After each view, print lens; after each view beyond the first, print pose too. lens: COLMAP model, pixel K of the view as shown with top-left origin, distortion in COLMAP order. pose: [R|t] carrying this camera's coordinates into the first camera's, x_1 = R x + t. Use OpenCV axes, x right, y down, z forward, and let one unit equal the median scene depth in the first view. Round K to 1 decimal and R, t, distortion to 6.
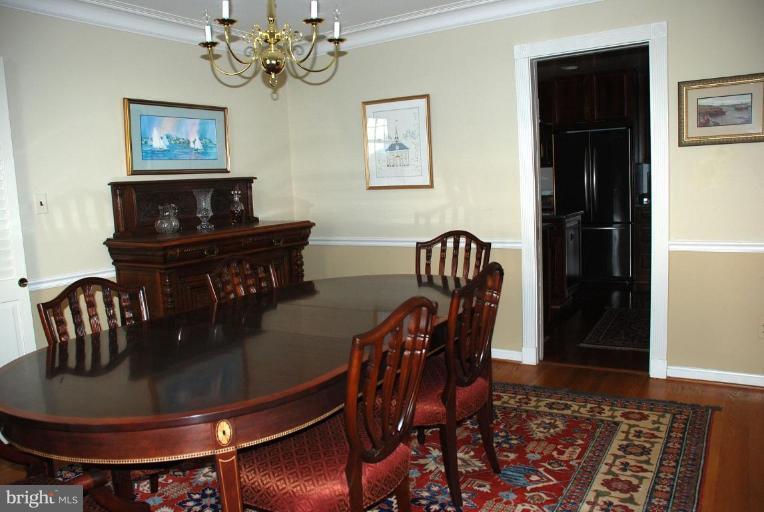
lens RADIAL K [[591.8, 0, 382.0], [0, 591.8, 256.0], [0, 0, 1]] dist [-0.165670, 0.002985]
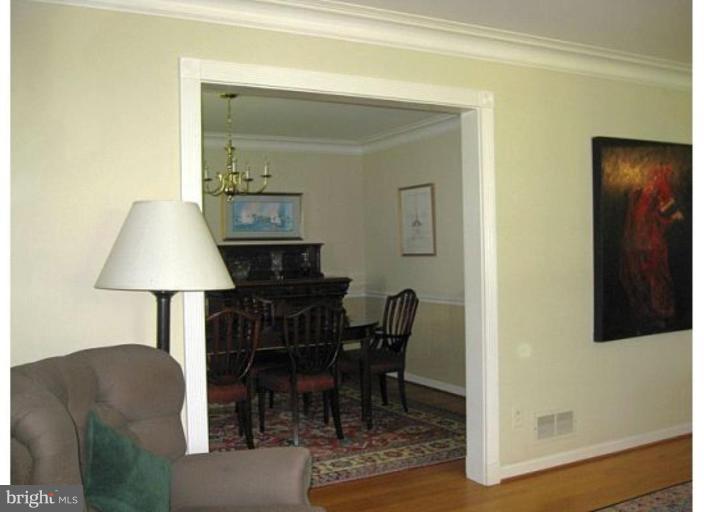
lens RADIAL K [[694.9, 0, 352.0], [0, 694.9, 256.0], [0, 0, 1]] dist [-0.115210, -0.006857]
pose [[0.880131, 0.030939, -0.473722, 0.672169], [-0.075586, 0.994277, -0.075495, 0.012196], [0.468676, 0.102252, 0.877432, -0.423425]]
